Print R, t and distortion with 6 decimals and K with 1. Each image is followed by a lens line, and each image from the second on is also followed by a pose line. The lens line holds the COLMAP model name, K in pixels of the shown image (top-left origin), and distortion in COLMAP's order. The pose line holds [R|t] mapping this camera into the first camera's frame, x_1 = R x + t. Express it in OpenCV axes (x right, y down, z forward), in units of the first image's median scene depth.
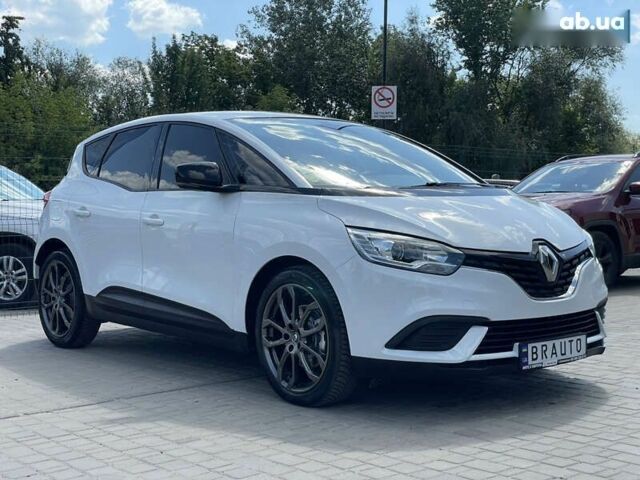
lens RADIAL K [[976.3, 0, 316.7], [0, 976.3, 231.7], [0, 0, 1]] dist [0.065968, 0.000000]
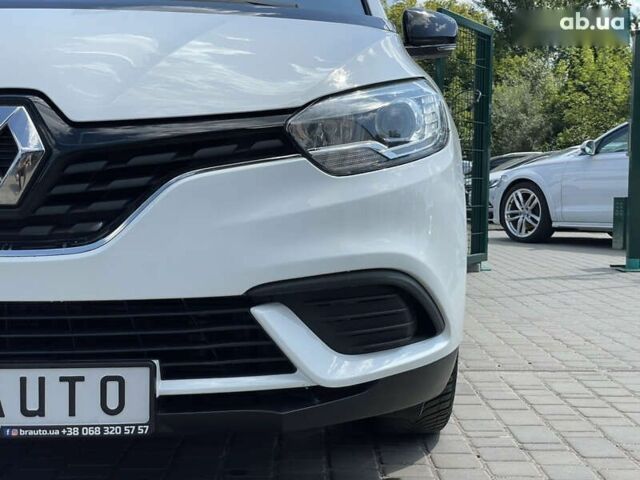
lens RADIAL K [[976.3, 0, 323.3], [0, 976.3, 233.7], [0, 0, 1]] dist [0.065968, 0.000000]
pose [[0.785510, 0.054218, -0.616469, 0.534604], [-0.038416, 0.998506, 0.038867, 0.041402], [0.617655, -0.006848, 0.786419, 0.765925]]
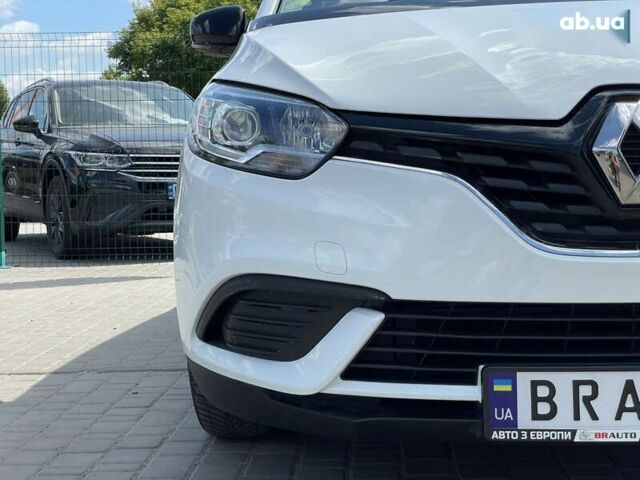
lens RADIAL K [[976.3, 0, 303.7], [0, 976.3, 250.3], [0, 0, 1]] dist [0.065968, 0.000000]
pose [[0.729589, 0.041588, -0.682620, 0.380275], [-0.008715, 0.998634, 0.051527, 0.048564], [0.683830, -0.031645, 0.728955, 0.643150]]
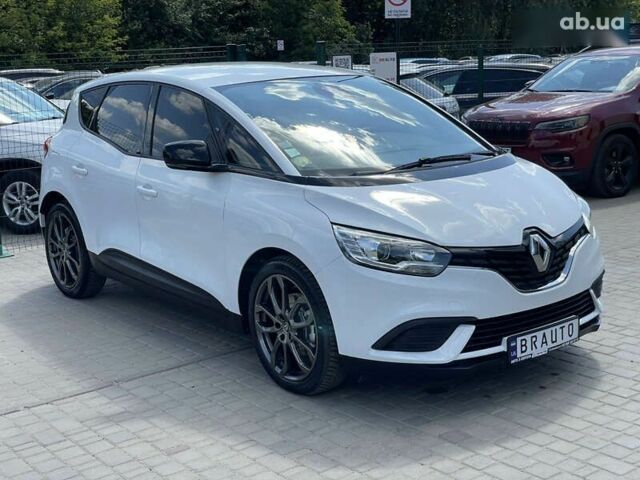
lens RADIAL K [[976.3, 0, 316.2], [0, 976.3, 230.1], [0, 0, 1]] dist [0.065968, 0.000000]
pose [[0.998924, -0.024159, -0.039585, 0.050905], [0.030074, 0.987235, 0.156405, -0.146182], [0.035302, -0.157427, 0.986899, 0.025978]]
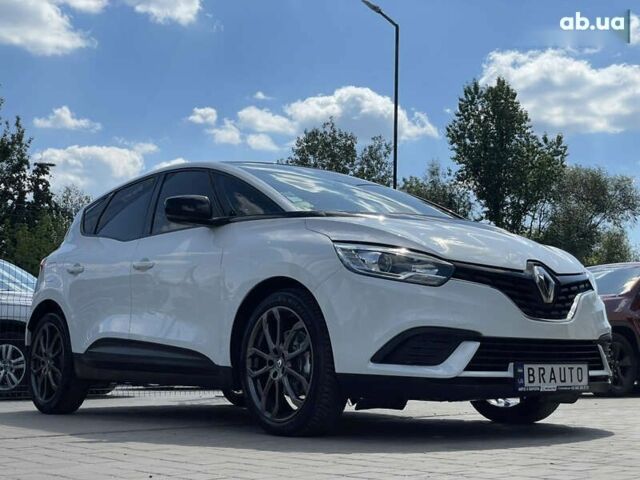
lens RADIAL K [[976.3, 0, 316.8], [0, 976.3, 232.4], [0, 0, 1]] dist [0.065968, 0.000000]
pose [[0.999614, 0.009166, -0.026211, 0.037767], [-0.013299, 0.986674, -0.162165, 0.136334], [0.024375, 0.162451, 0.986415, 0.041759]]
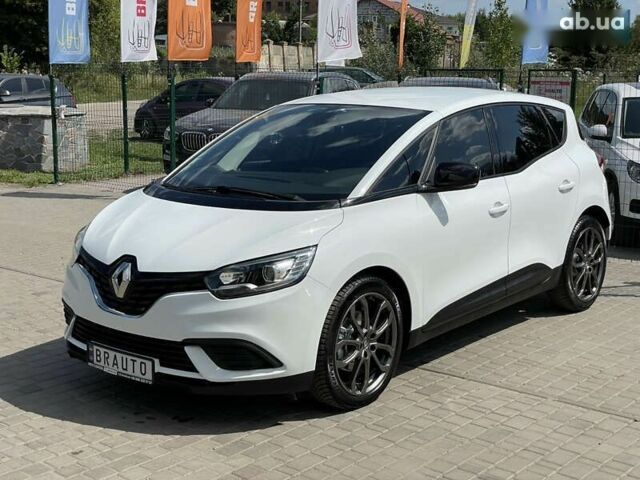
lens RADIAL K [[976.3, 0, 320.4], [0, 976.3, 234.7], [0, 0, 1]] dist [0.065968, 0.000000]
pose [[0.185792, 0.181088, -0.965758, 1.232149], [-0.041176, 0.983442, 0.176483, -0.200999], [0.981726, 0.006977, 0.190172, 0.979234]]
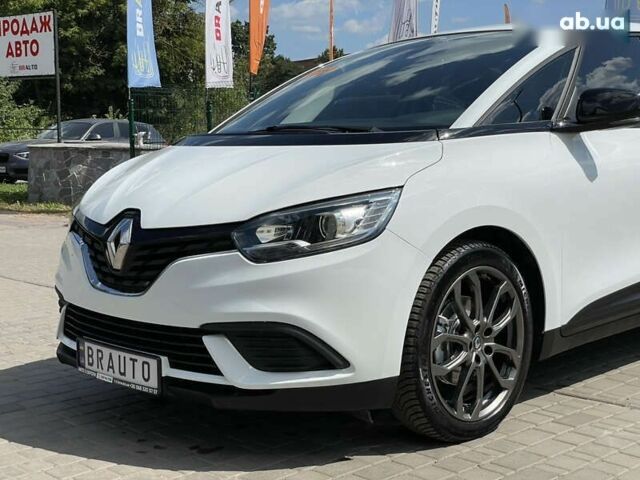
lens RADIAL K [[976.3, 0, 317.5], [0, 976.3, 240.9], [0, 0, 1]] dist [0.065968, 0.000000]
pose [[0.074770, 0.114274, -0.990632, 0.930362], [-0.023913, 0.993332, 0.112780, -0.052878], [0.996914, 0.015257, 0.077004, 1.056976]]
